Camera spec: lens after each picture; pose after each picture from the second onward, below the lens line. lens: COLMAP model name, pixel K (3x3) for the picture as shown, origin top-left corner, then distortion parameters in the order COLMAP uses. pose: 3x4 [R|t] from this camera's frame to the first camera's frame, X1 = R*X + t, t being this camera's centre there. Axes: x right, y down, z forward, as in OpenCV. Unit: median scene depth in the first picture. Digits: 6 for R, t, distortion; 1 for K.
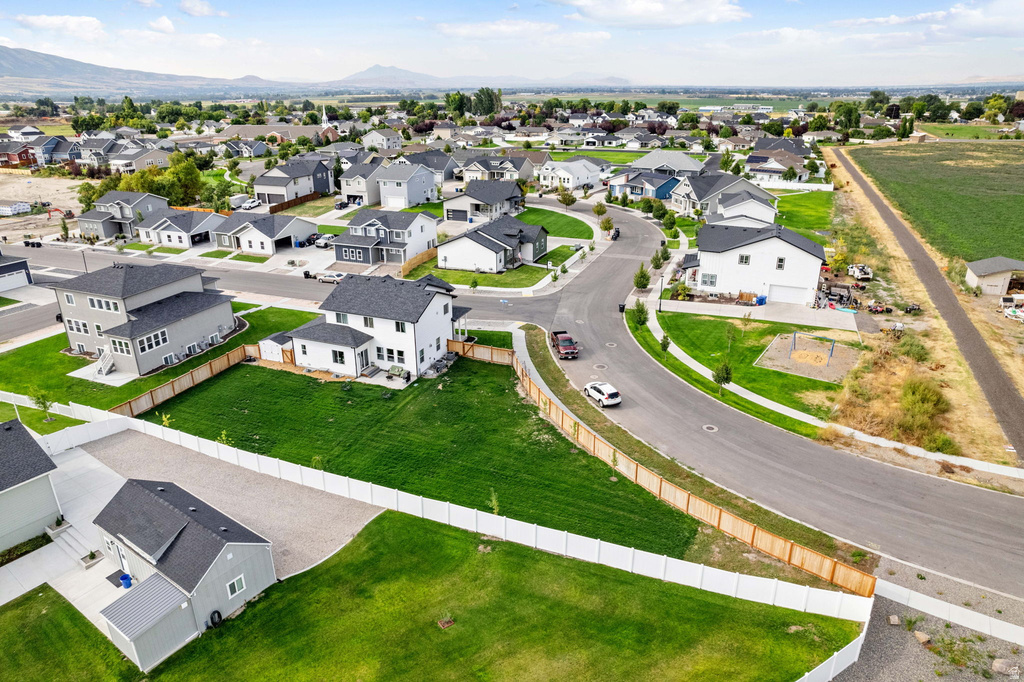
lens RADIAL K [[652.9, 0, 509.8], [0, 652.9, 345.2], [0, 0, 1]] dist [-0.077353, 0.069554]
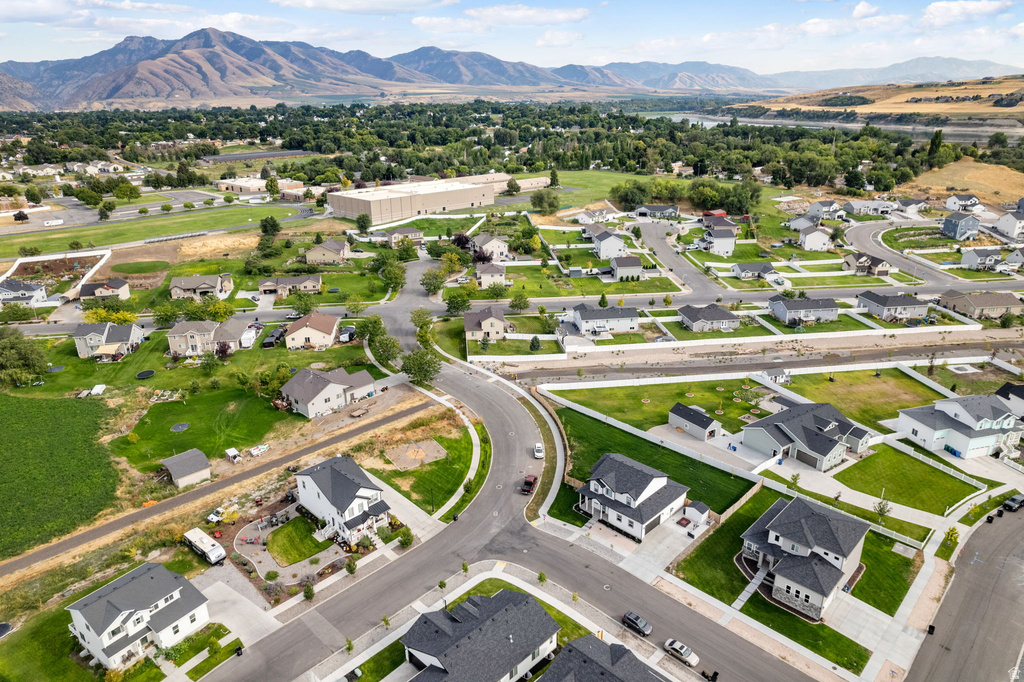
lens RADIAL K [[652.9, 0, 509.8], [0, 652.9, 345.2], [0, 0, 1]] dist [-0.077353, 0.069554]
pose [[-0.922375, -0.120754, 0.366936, -0.449056], [0.161904, 0.741586, 0.651028, -1.383806], [-0.350729, 0.659900, -0.664470, 1.892066]]
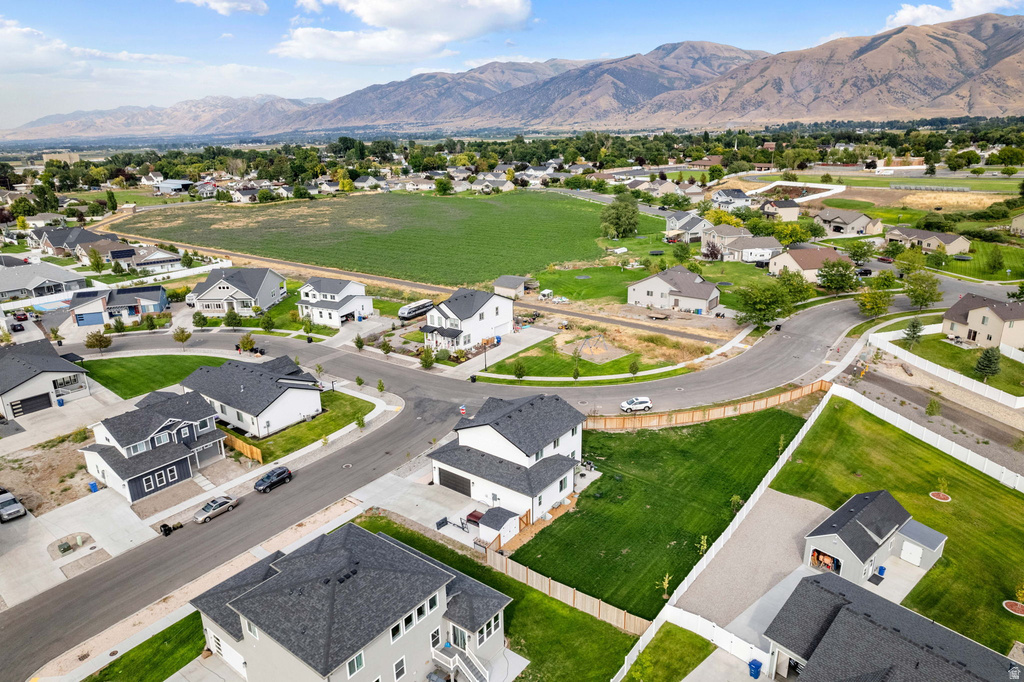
lens RADIAL K [[652.9, 0, 509.8], [0, 652.9, 345.2], [0, 0, 1]] dist [-0.077353, 0.069554]
pose [[0.259274, -0.305930, 0.916070, -1.062601], [0.378432, 0.904840, 0.195073, -0.382053], [-0.888576, 0.296093, 0.350375, 0.572885]]
